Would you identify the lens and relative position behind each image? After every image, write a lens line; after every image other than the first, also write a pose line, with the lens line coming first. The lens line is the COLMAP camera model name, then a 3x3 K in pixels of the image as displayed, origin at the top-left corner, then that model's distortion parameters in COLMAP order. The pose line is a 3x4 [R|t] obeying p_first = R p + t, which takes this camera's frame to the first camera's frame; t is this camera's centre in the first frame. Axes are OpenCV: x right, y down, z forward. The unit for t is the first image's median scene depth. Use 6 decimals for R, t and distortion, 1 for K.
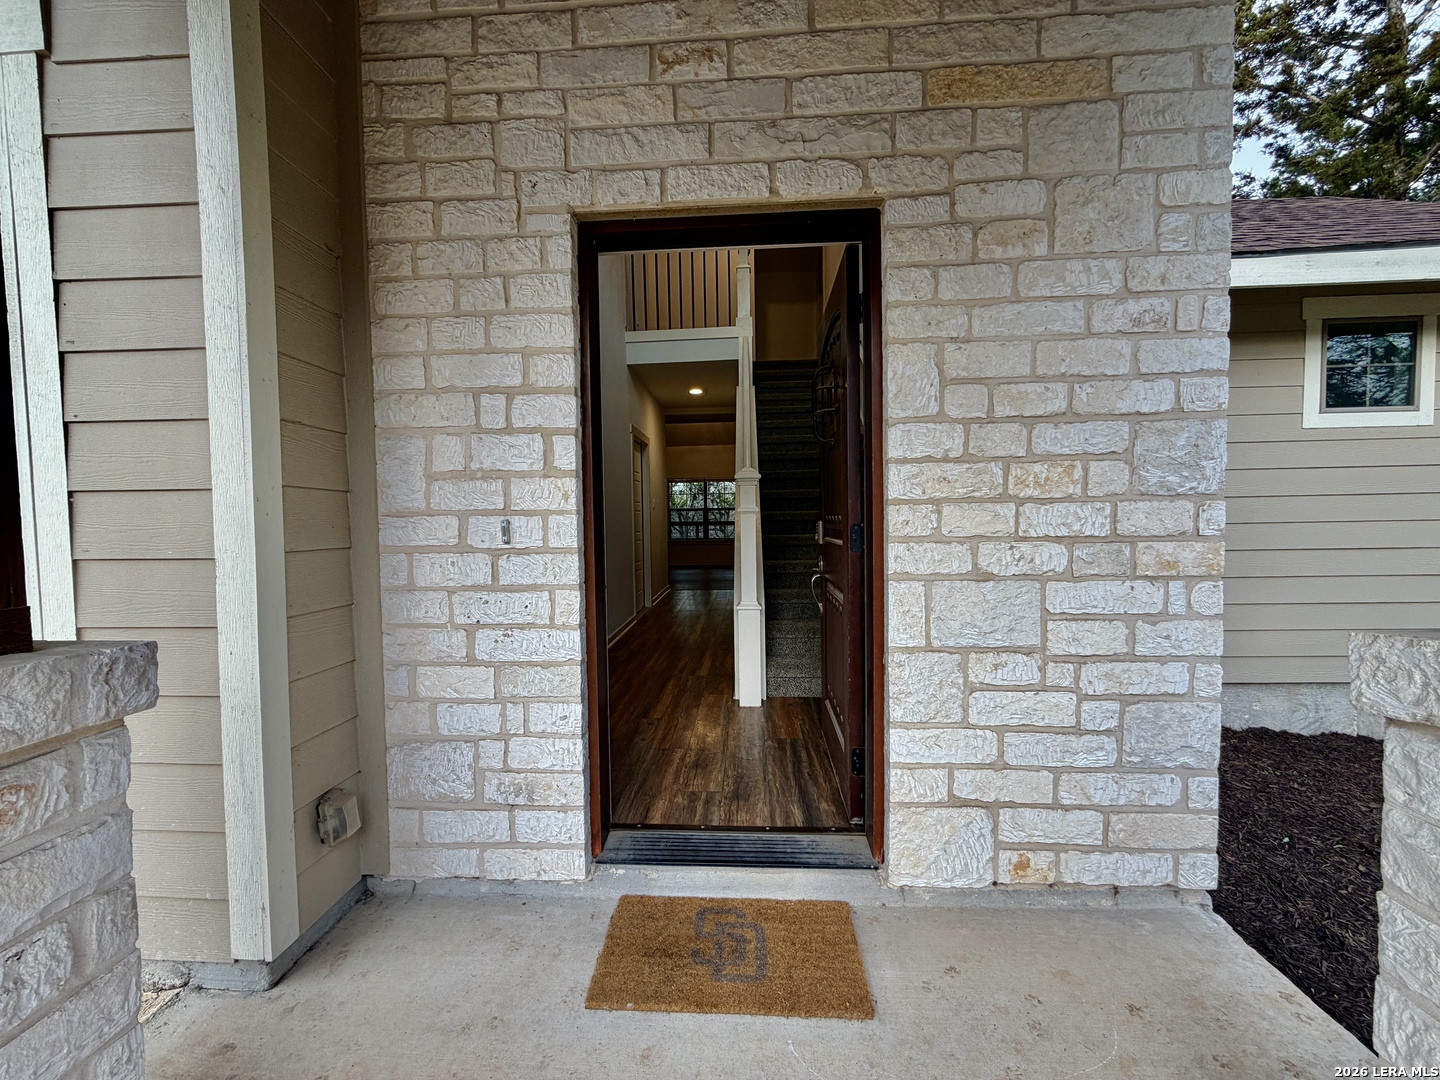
lens RADIAL K [[573.3, 0, 714.4], [0, 573.3, 539.3], [0, 0, 1]] dist [-0.001105, 0.000082]
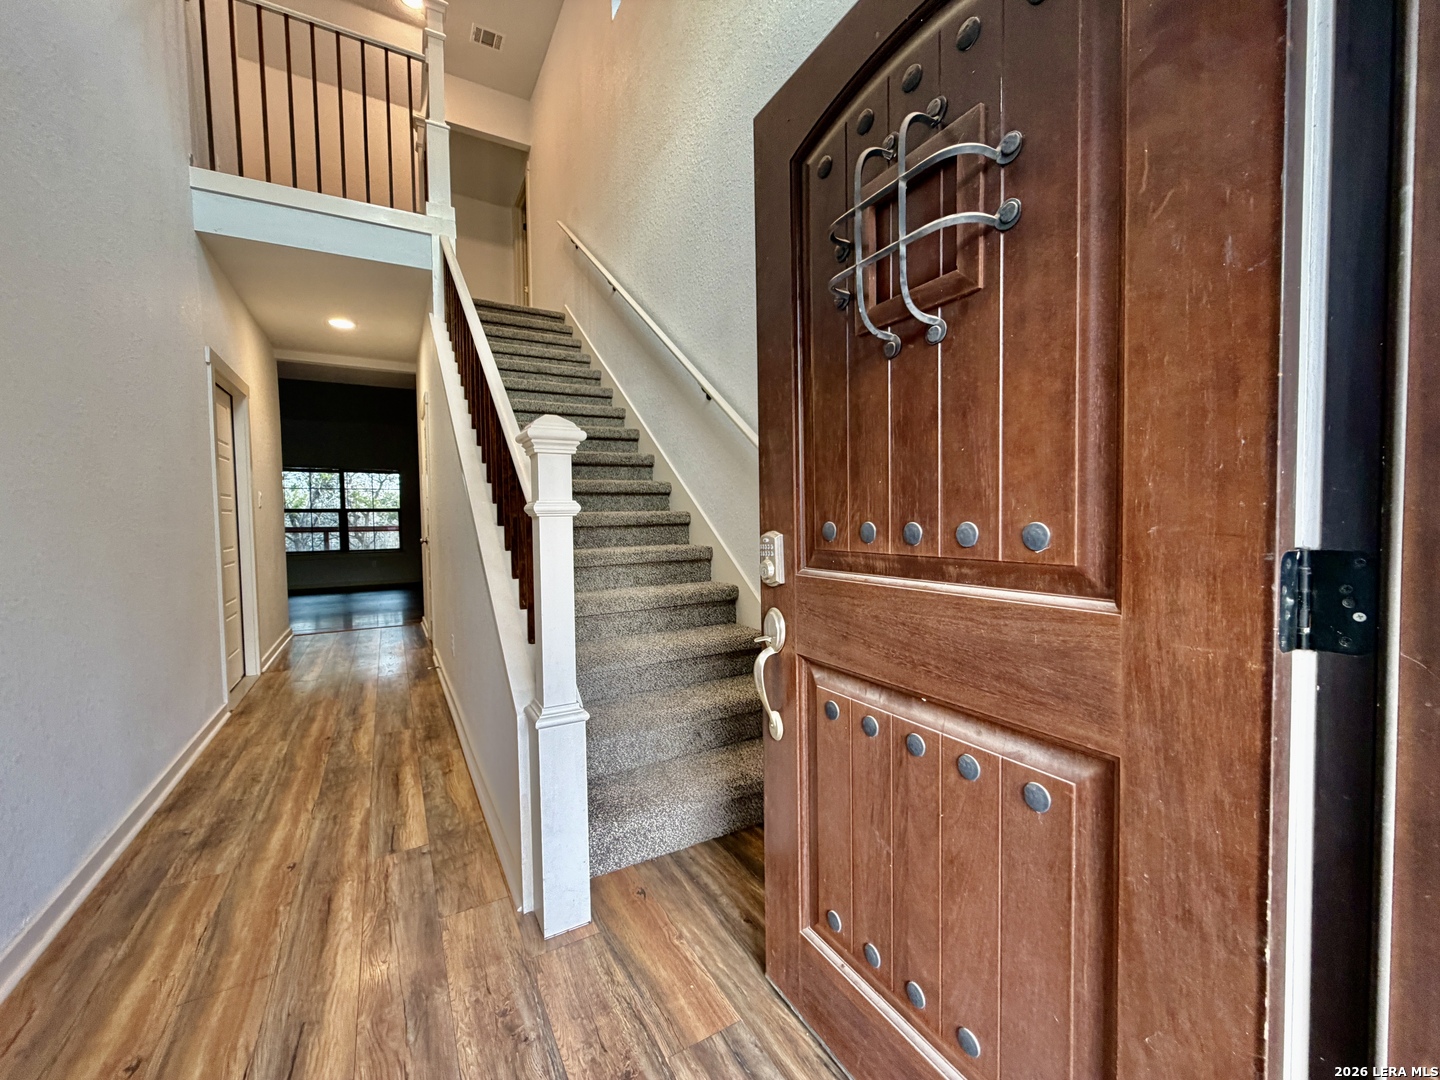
lens RADIAL K [[573.3, 0, 714.4], [0, 573.3, 539.3], [0, 0, 1]] dist [-0.001105, 0.000082]
pose [[0.833978, -0.021230, 0.551389, -0.041369], [0.023492, 0.999720, 0.002960, -0.011689], [-0.551297, 0.010485, 0.834243, 0.251055]]
